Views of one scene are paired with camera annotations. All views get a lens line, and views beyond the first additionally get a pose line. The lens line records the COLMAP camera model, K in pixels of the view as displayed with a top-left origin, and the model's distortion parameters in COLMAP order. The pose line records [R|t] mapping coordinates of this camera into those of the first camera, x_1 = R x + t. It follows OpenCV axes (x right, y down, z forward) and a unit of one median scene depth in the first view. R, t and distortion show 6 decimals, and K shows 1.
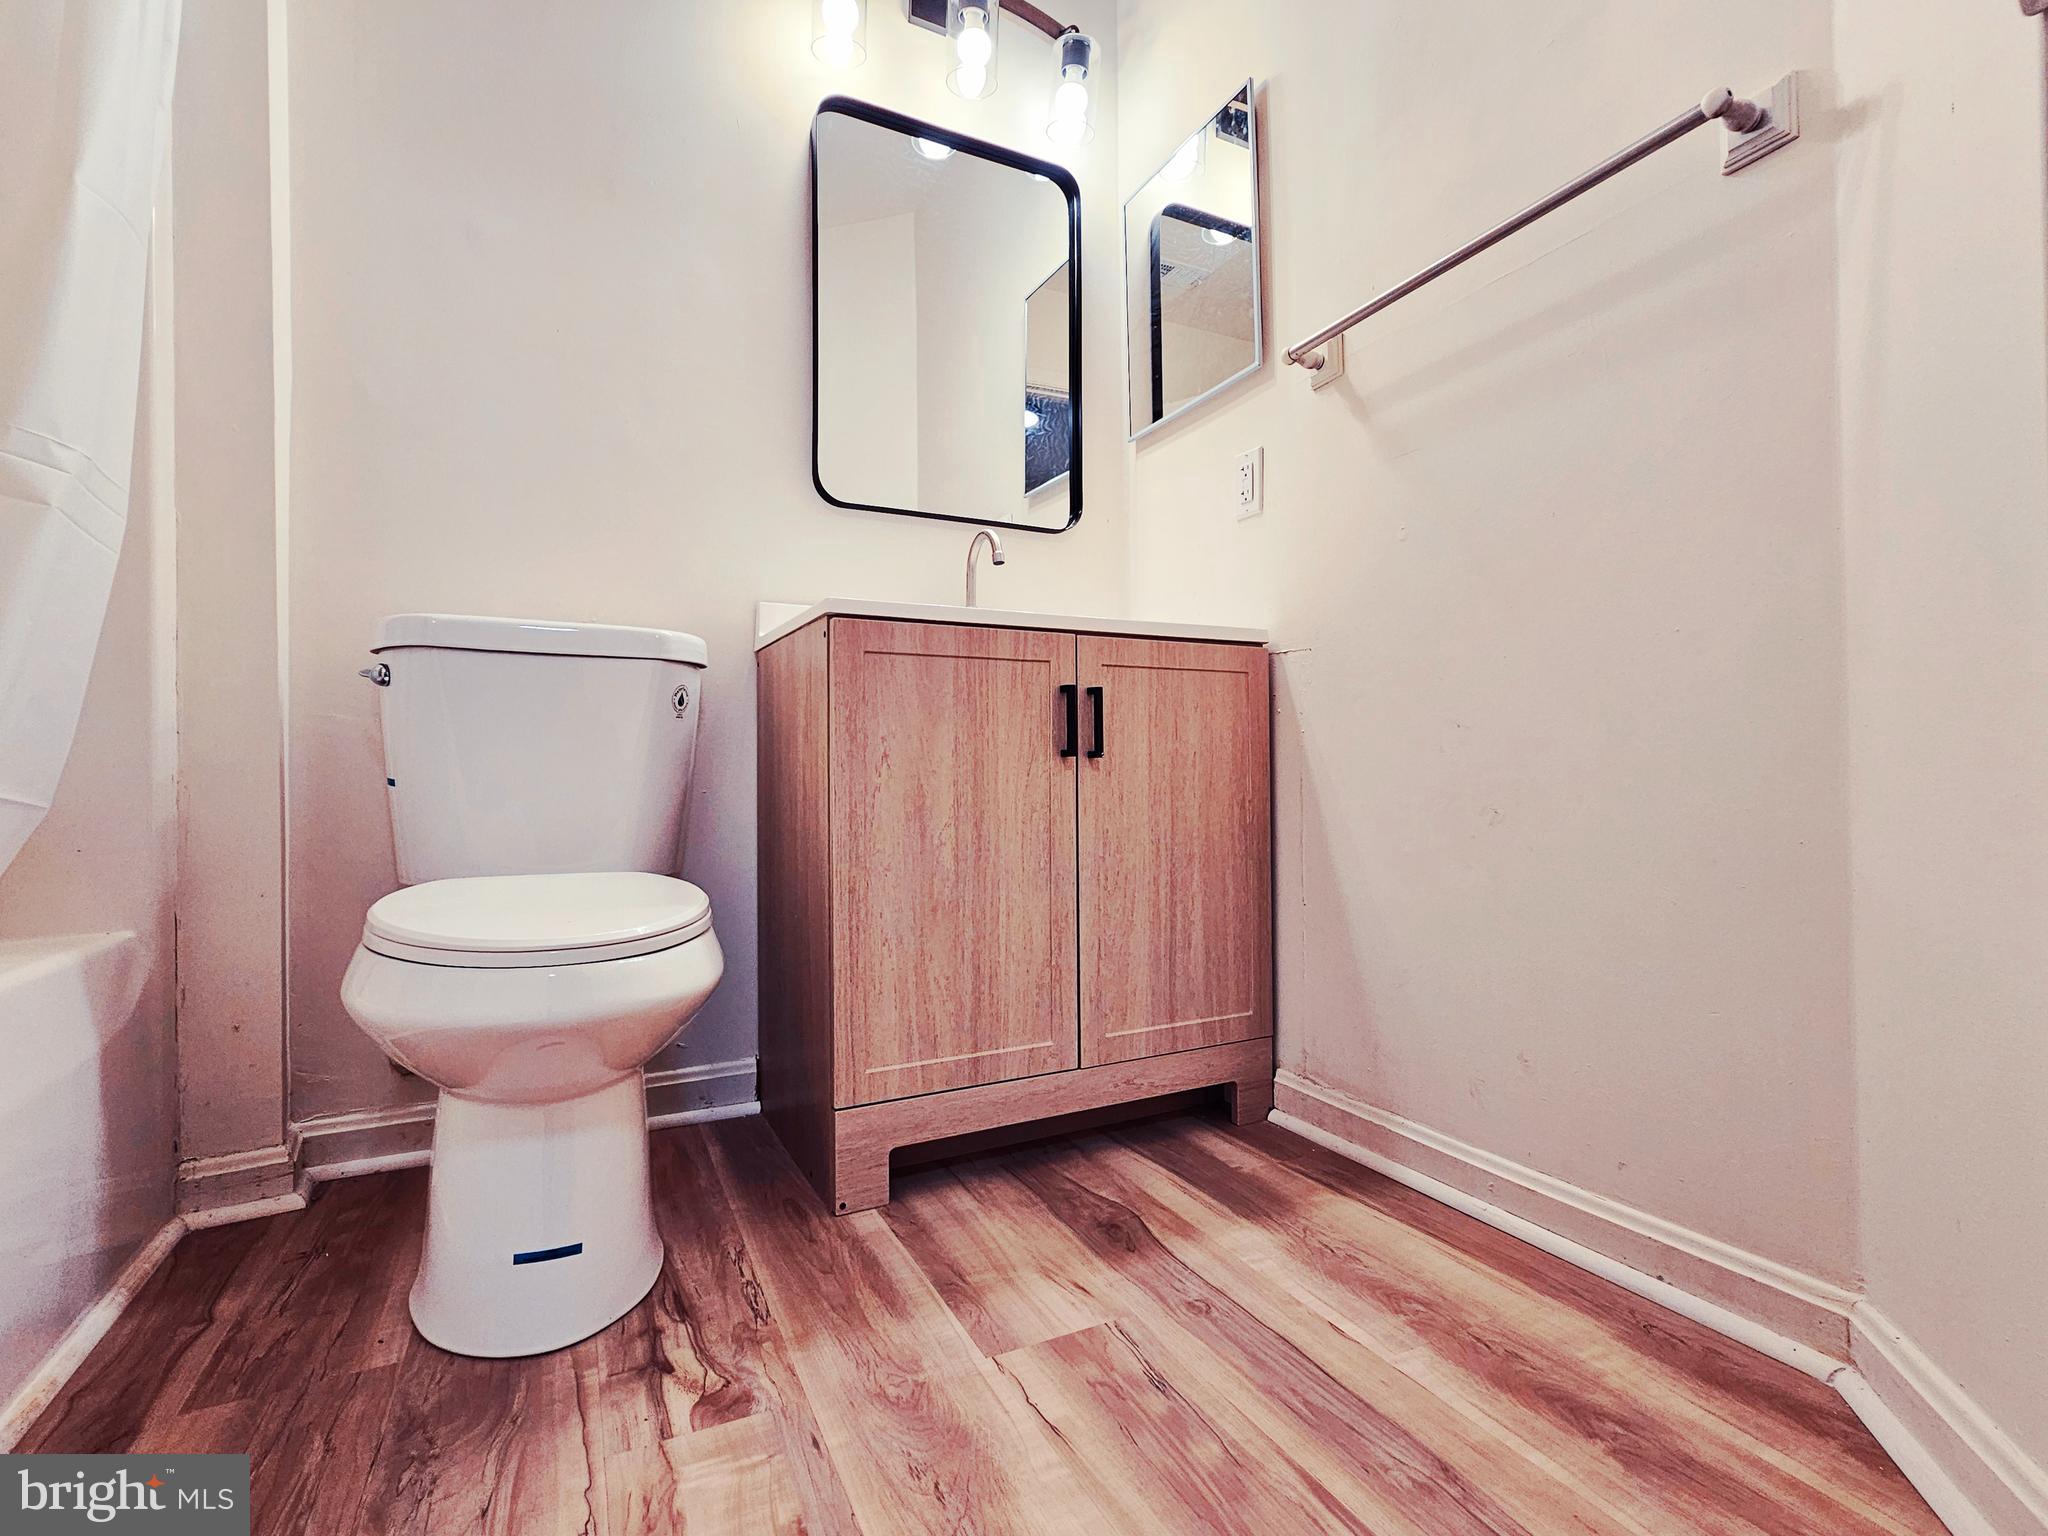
lens RADIAL K [[958.9, 0, 1031.6], [0, 958.9, 759.8], [0, 0, 1]] dist [-0.007244, 0.004648]
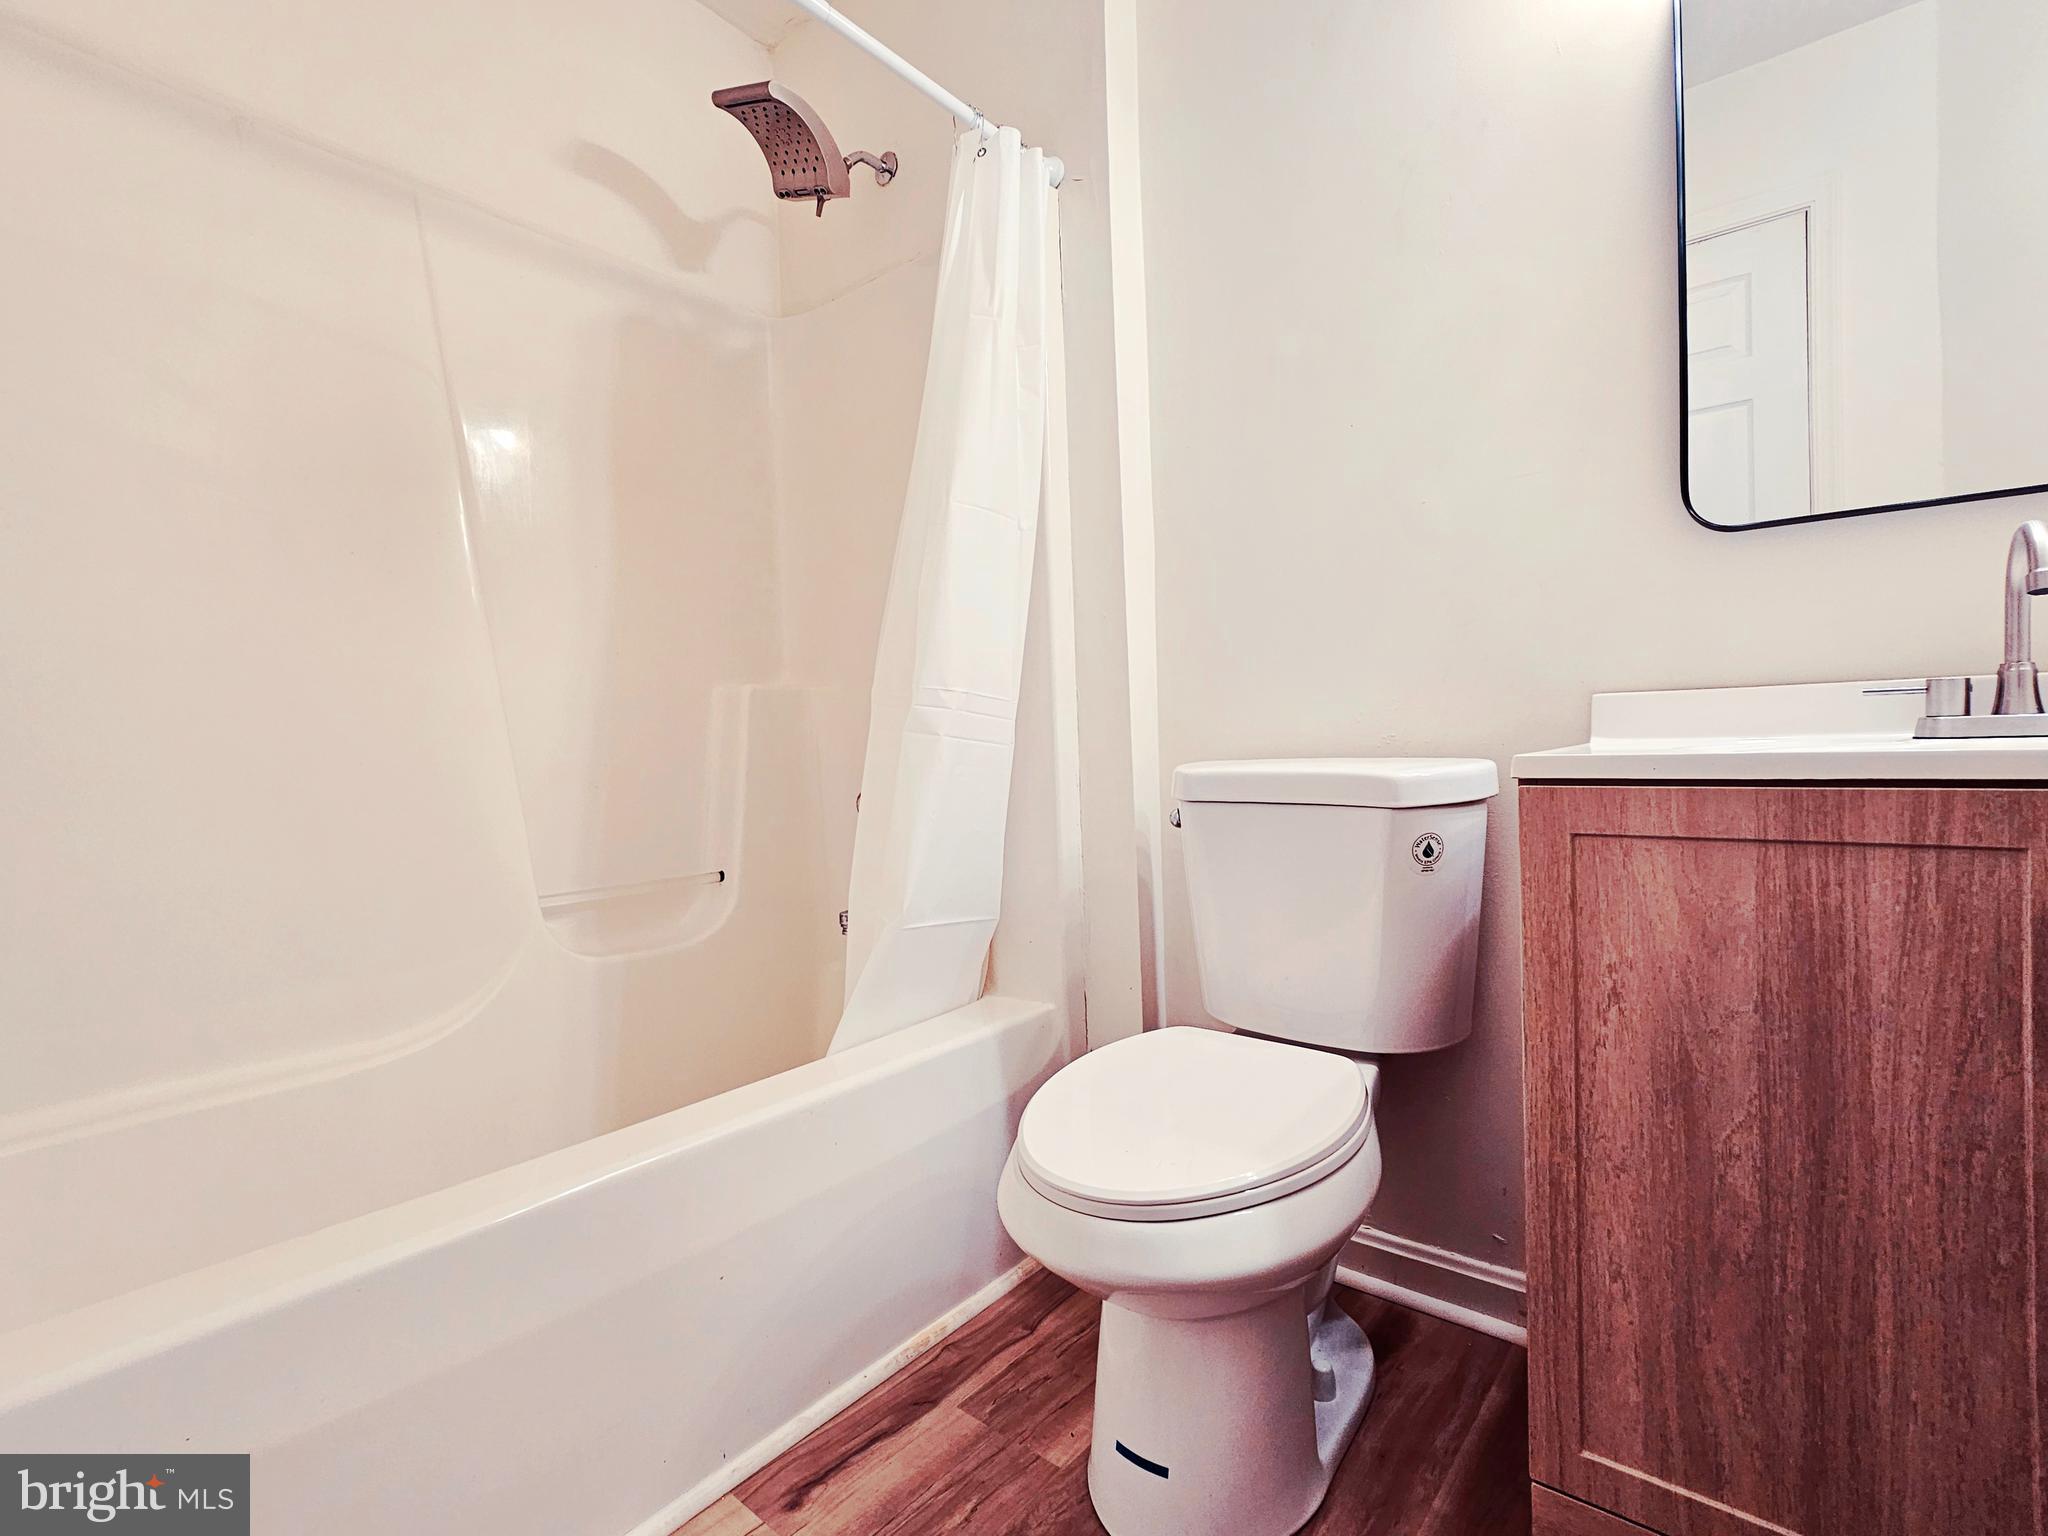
lens RADIAL K [[958.9, 0, 1031.6], [0, 958.9, 759.8], [0, 0, 1]] dist [-0.007244, 0.004648]
pose [[0.402924, 0.014757, -0.915114, 0.274273], [0.045314, 0.998322, 0.036051, -0.200822], [0.914111, -0.055993, 0.401579, 0.384732]]
